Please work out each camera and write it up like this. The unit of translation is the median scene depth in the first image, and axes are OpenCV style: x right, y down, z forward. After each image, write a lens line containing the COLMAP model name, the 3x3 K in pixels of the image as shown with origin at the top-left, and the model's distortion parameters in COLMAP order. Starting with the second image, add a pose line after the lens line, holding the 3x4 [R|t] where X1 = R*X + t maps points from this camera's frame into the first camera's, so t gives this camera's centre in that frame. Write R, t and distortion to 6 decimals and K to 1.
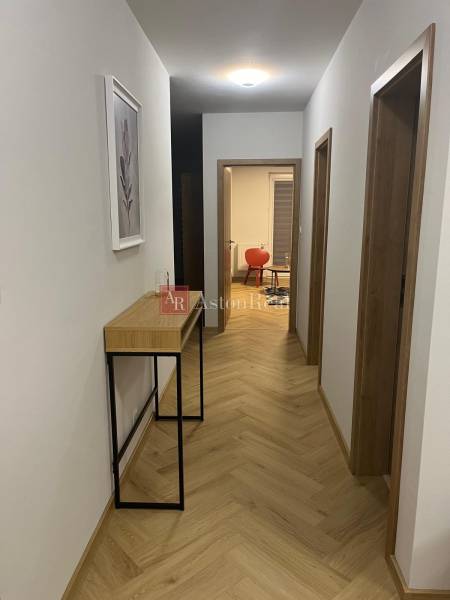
lens RADIAL K [[446.9, 0, 225.0], [0, 446.9, 300.0], [0, 0, 1]] dist [0.011630, -0.016298]
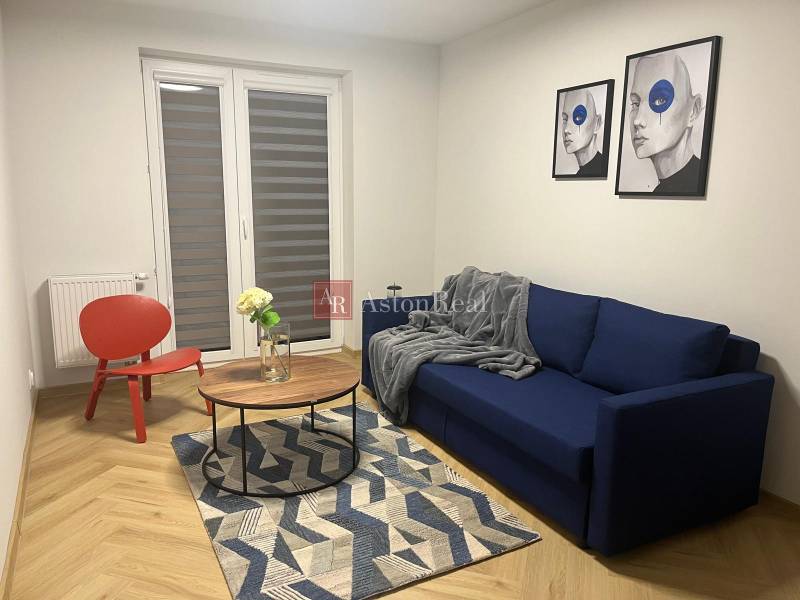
lens RADIAL K [[595.8, 0, 395.1], [0, 595.8, 298.4], [0, 0, 1]] dist [0.011630, -0.016298]
pose [[0.859216, -0.082680, 0.504888, 0.026289], [0.087590, 0.996057, 0.014053, -0.101823], [-0.504060, 0.032148, 0.863070, 0.548786]]
